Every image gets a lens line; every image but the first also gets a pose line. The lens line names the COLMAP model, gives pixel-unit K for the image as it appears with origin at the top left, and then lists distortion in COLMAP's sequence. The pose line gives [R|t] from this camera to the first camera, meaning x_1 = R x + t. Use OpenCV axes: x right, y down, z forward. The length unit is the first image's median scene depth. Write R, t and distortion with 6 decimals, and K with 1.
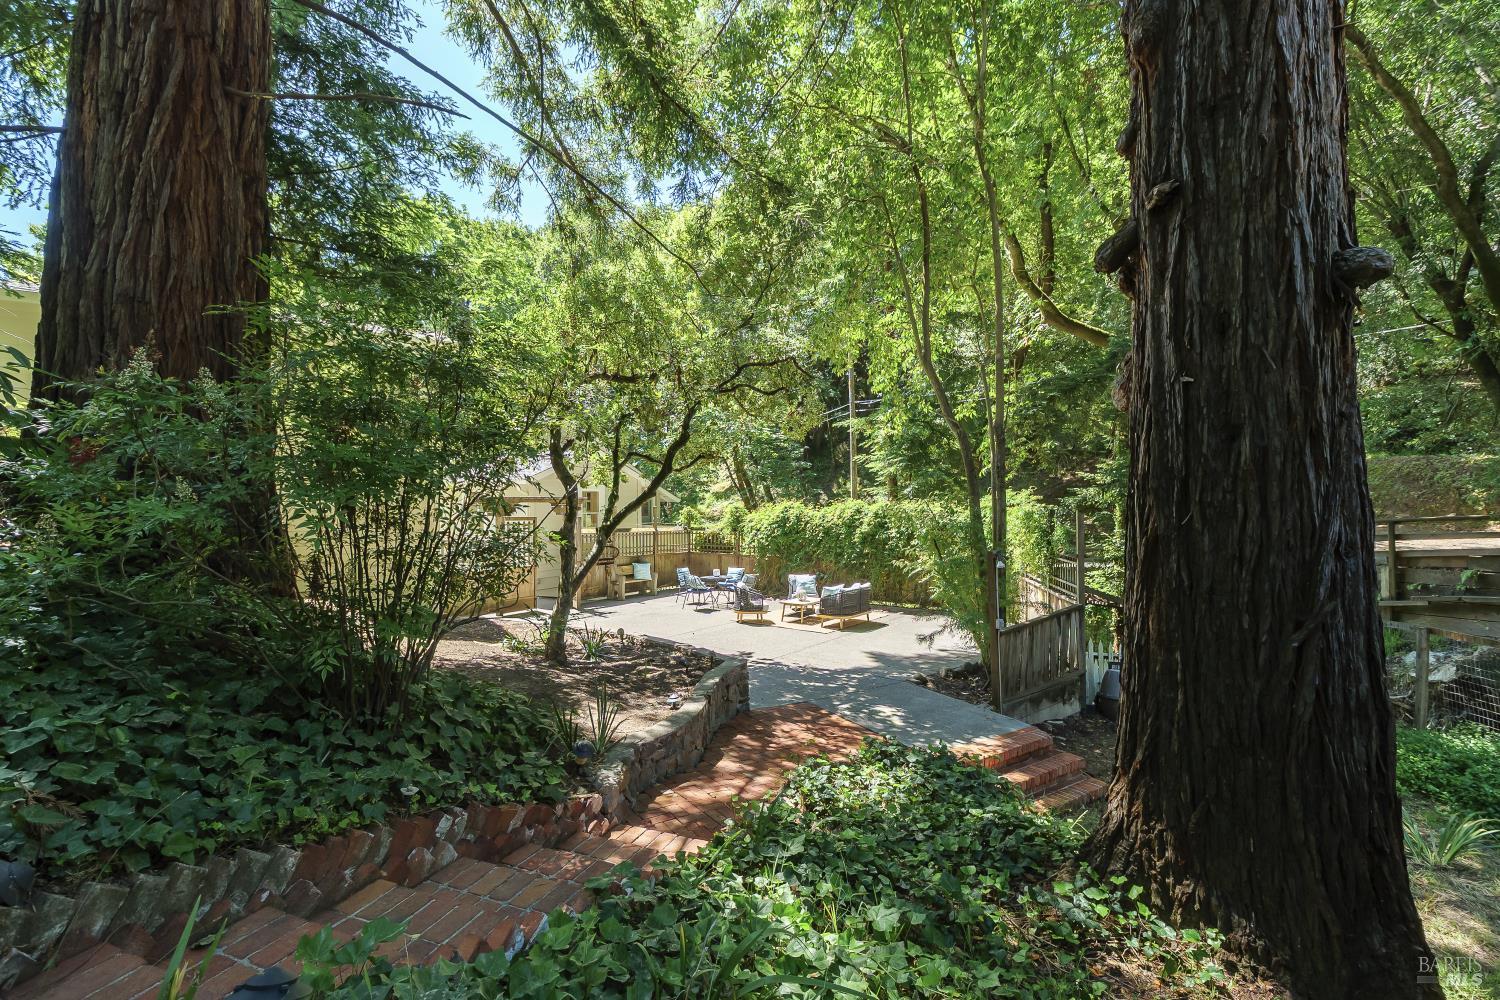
lens RADIAL K [[664.9, 0, 751.0], [0, 664.9, 514.3], [0, 0, 1]] dist [-0.002095, 0.000226]
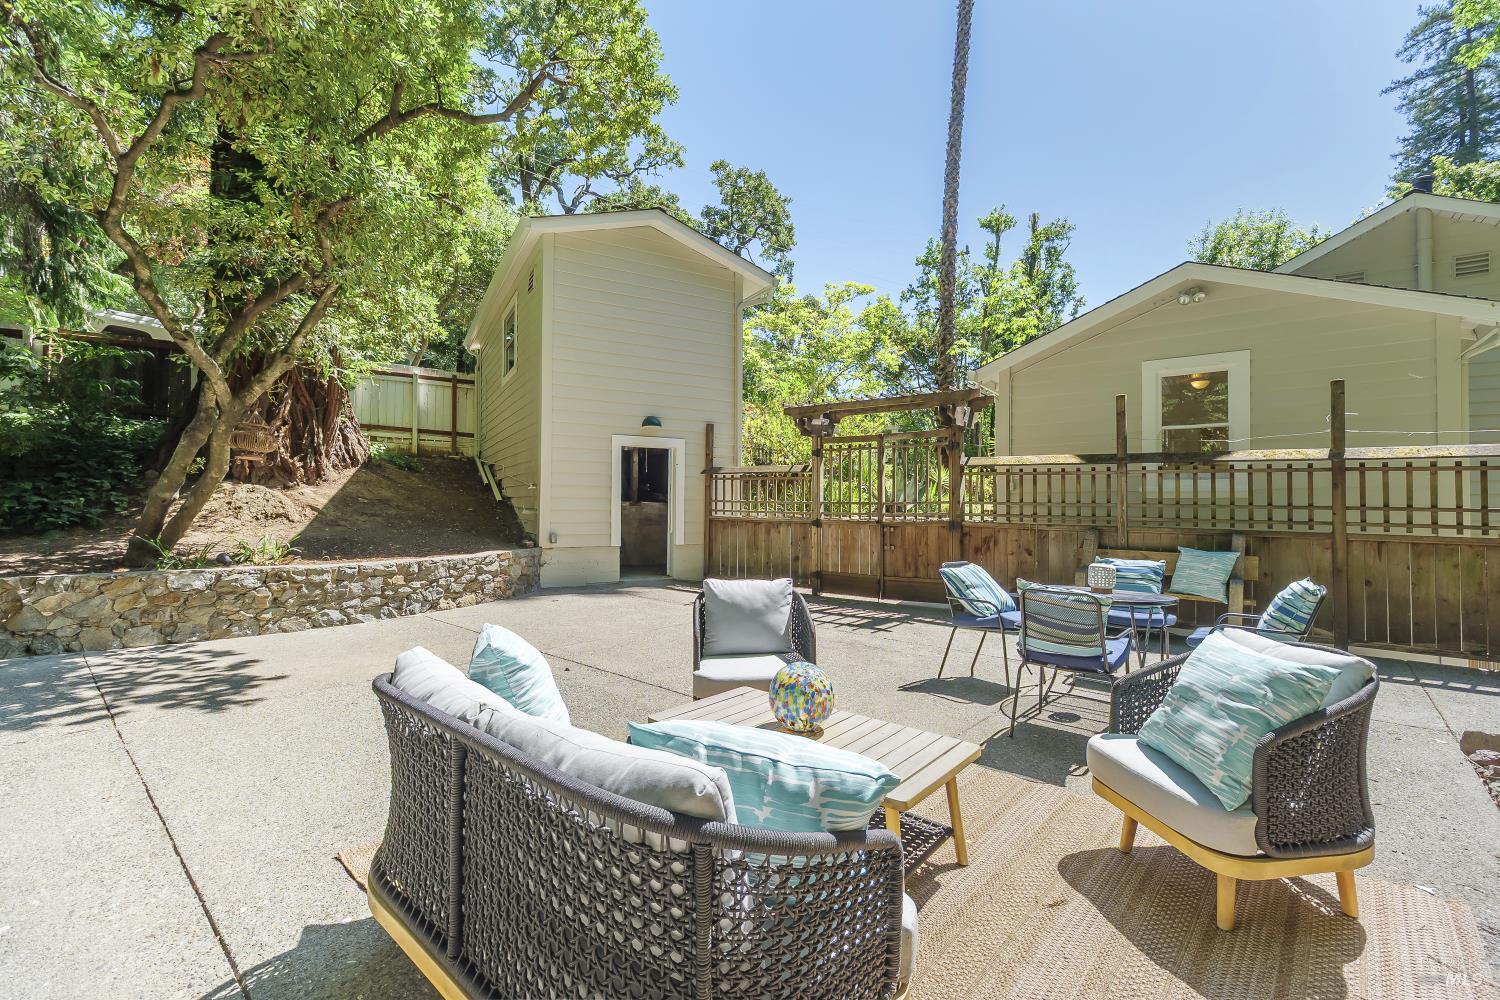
lens RADIAL K [[664.9, 0, 751.0], [0, 664.9, 514.3], [0, 0, 1]] dist [-0.002095, 0.000226]
pose [[-0.125232, 0.012520, -0.992049, 0.266886], [-0.018844, 0.999710, 0.014995, 0.070679], [0.991949, 0.020572, -0.124959, 1.062469]]
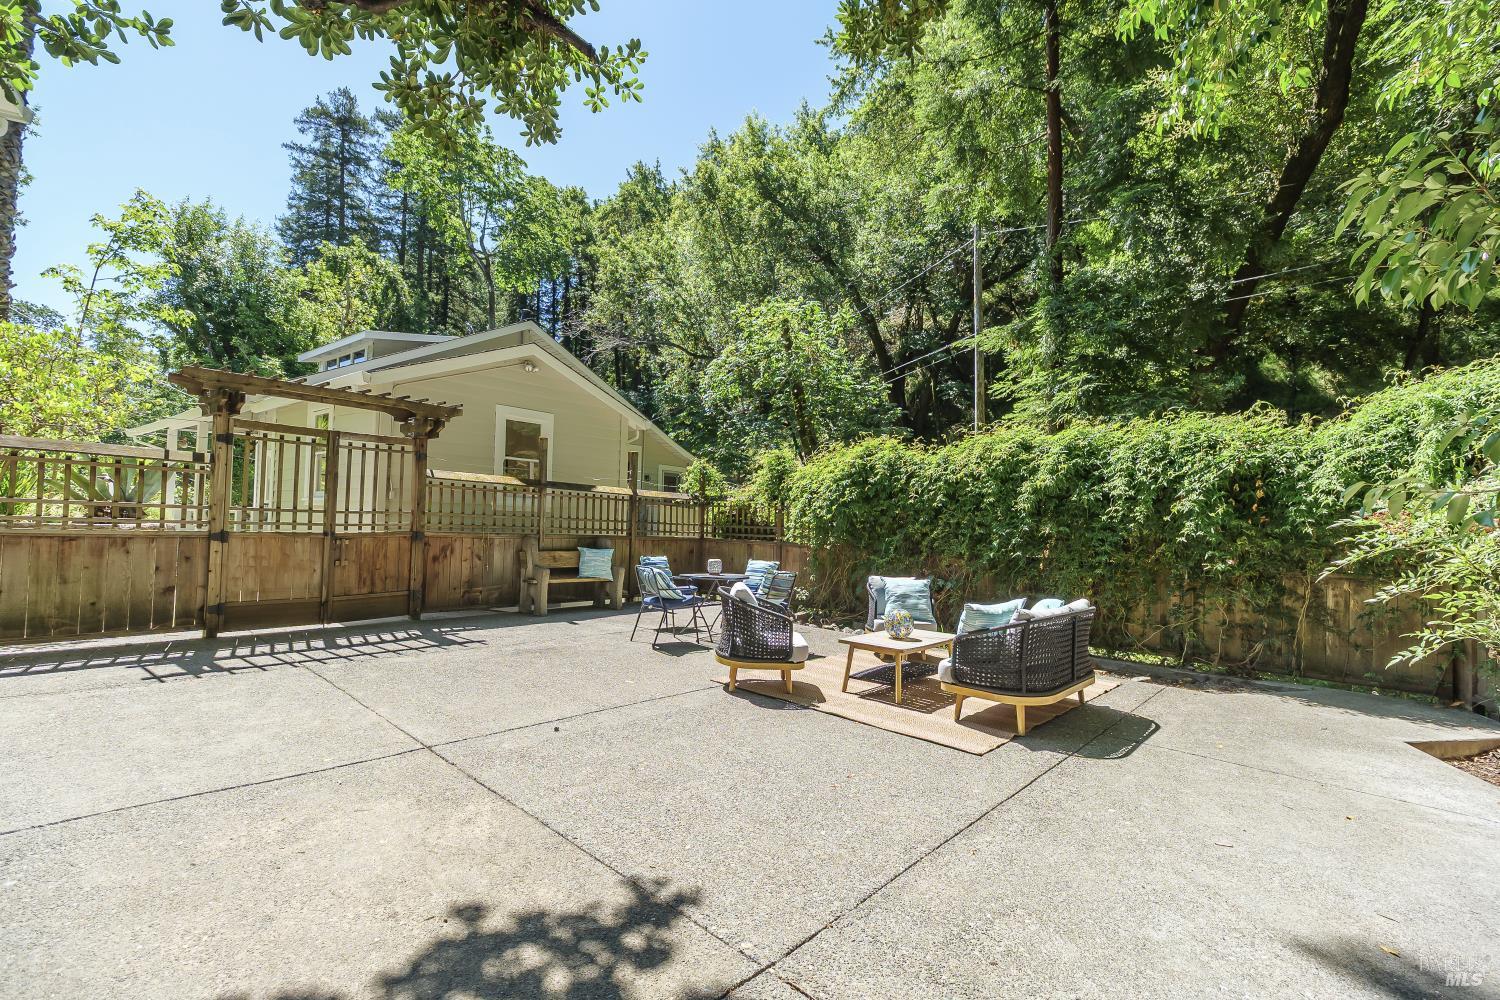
lens RADIAL K [[664.9, 0, 751.0], [0, 664.9, 514.3], [0, 0, 1]] dist [-0.002095, 0.000226]
pose [[0.990280, 0.024589, -0.136901, 0.044349], [-0.028262, 0.999289, -0.024953, 0.072871], [0.136190, 0.028579, 0.990270, 0.627943]]
